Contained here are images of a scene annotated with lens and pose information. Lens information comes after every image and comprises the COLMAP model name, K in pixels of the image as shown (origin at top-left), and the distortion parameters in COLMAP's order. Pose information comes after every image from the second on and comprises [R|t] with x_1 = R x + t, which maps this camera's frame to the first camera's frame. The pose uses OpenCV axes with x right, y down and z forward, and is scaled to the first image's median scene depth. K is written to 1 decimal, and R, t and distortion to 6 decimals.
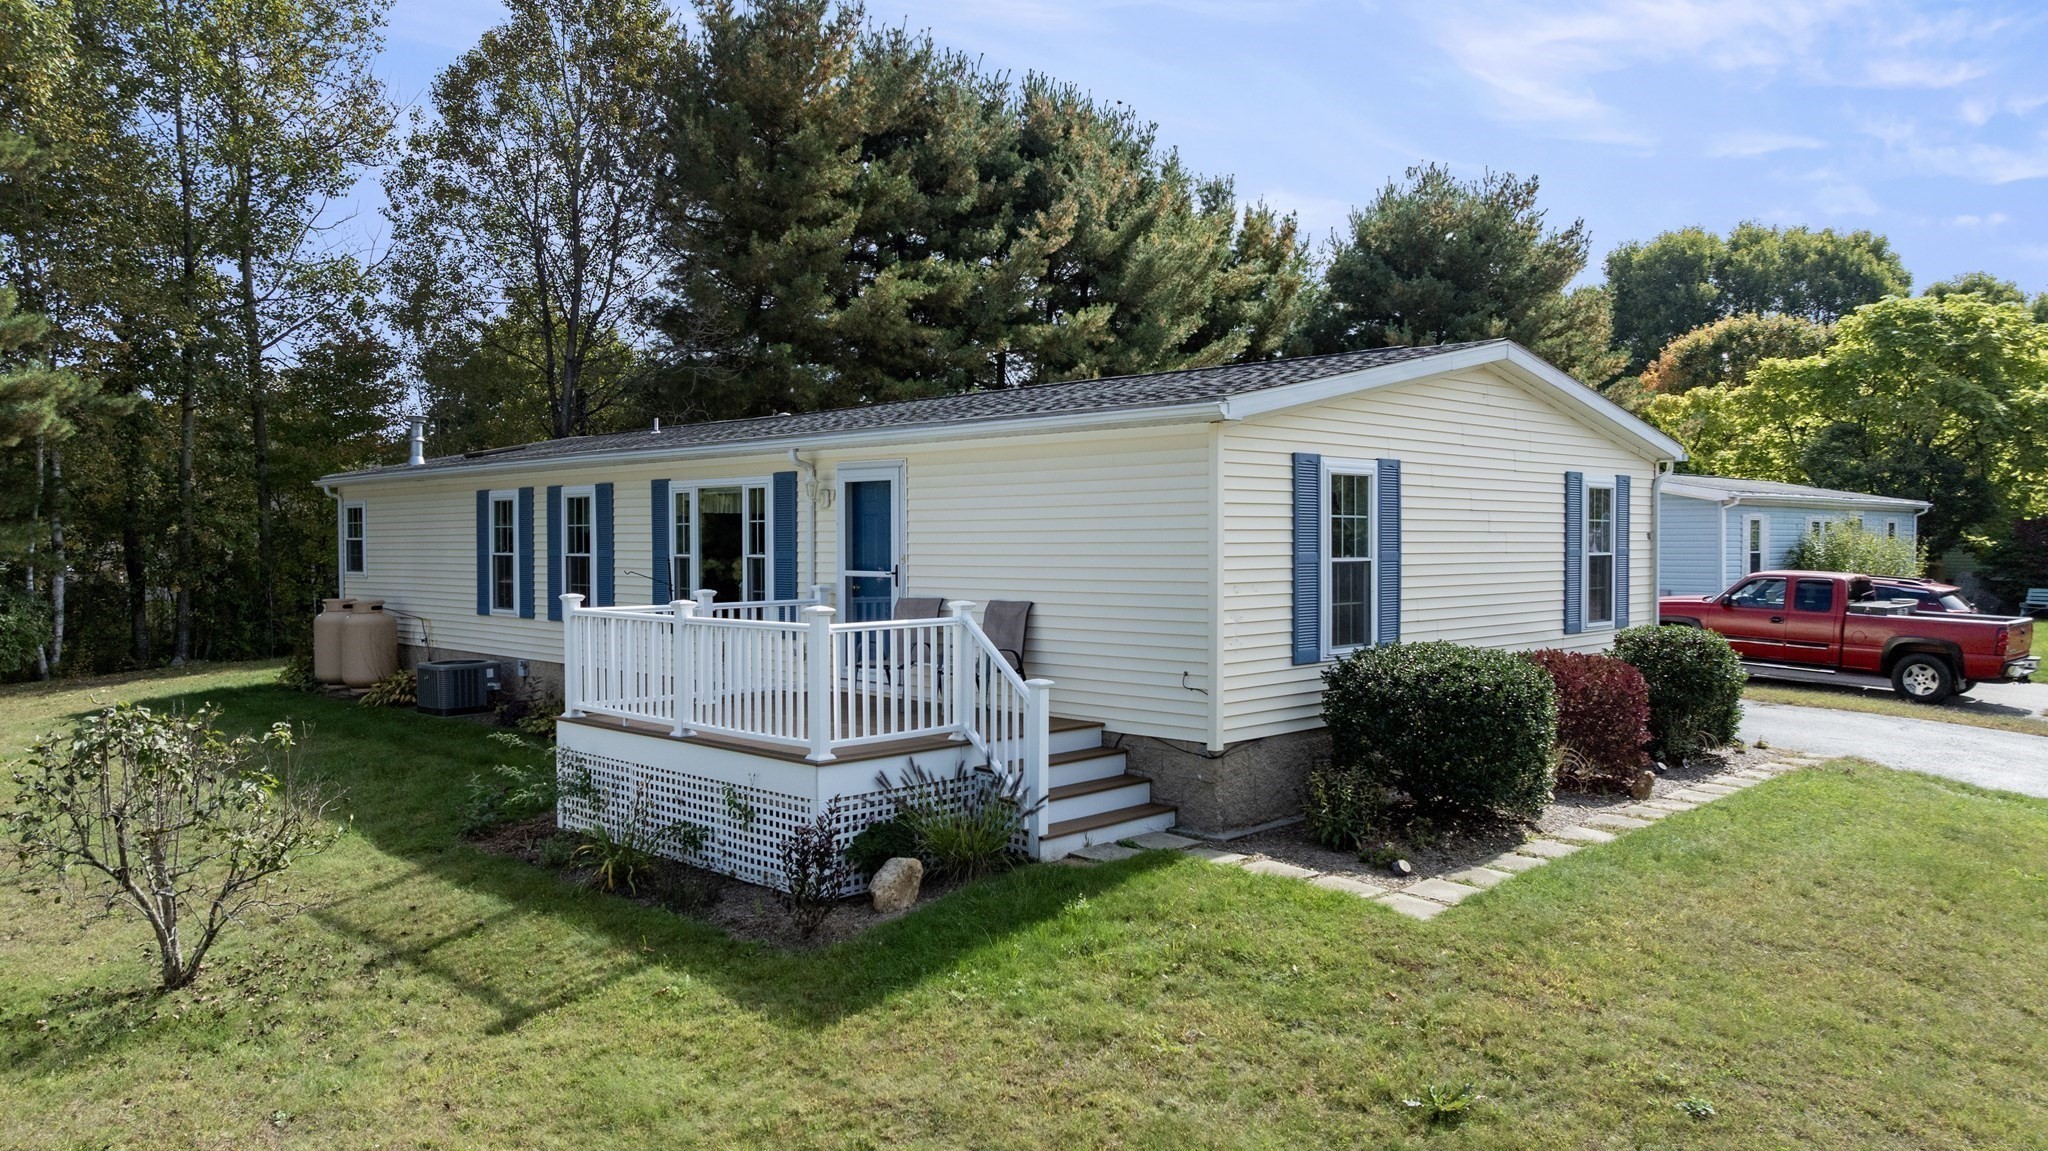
lens RADIAL K [[1444.8, 0, 1024.0], [0, 1444.8, 575.5], [0, 0, 1]] dist [-0.040137, 0.045491]
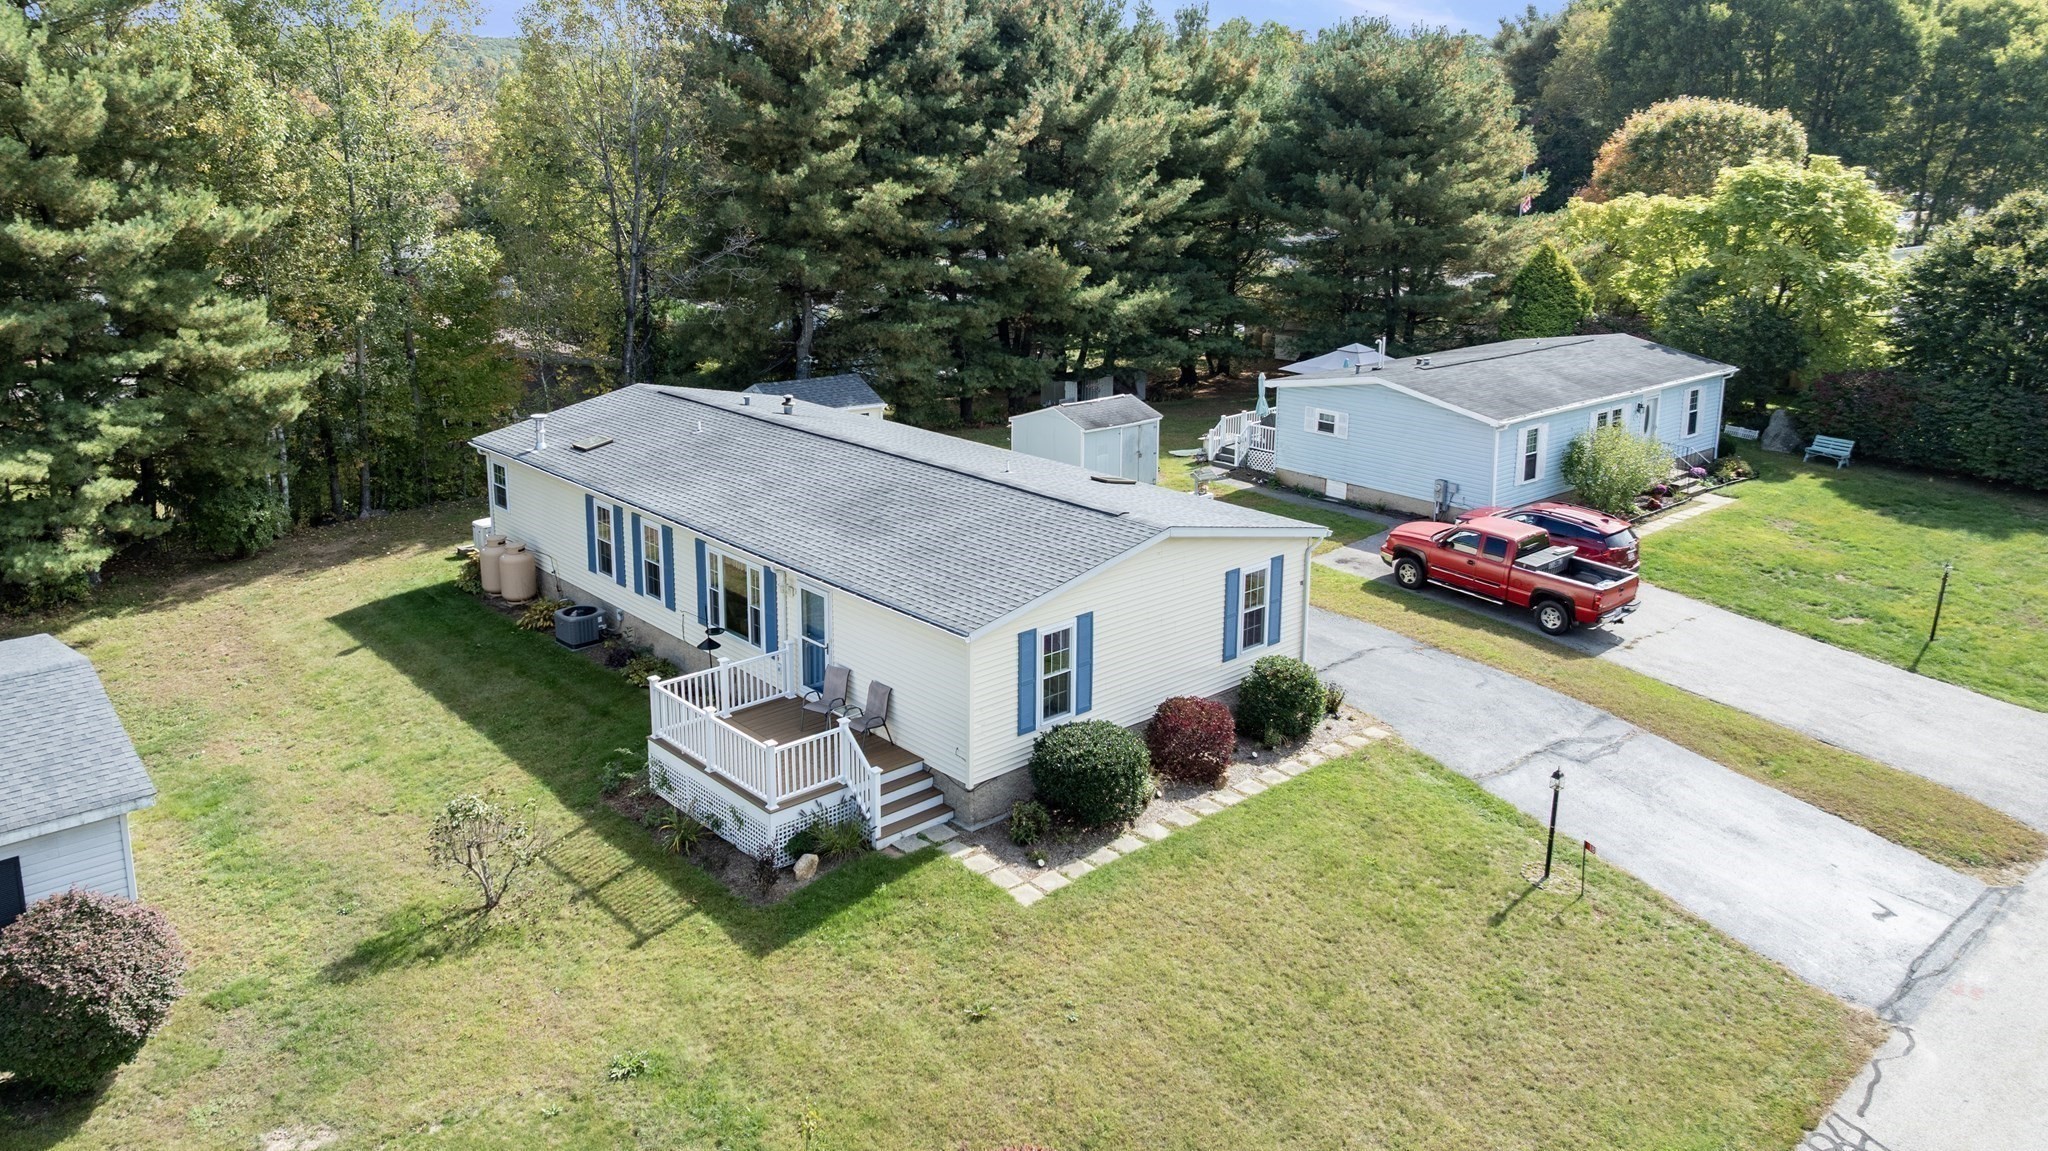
lens RADIAL K [[1498.1, 0, 1018.0], [0, 1498.1, 413.0], [0, 0, 1]] dist [-0.010624, -0.000350]
pose [[0.998498, 0.017740, -0.051844, 0.314797], [-0.008625, 0.985233, 0.171004, -0.796531], [0.054112, -0.170300, 0.983905, -1.029754]]
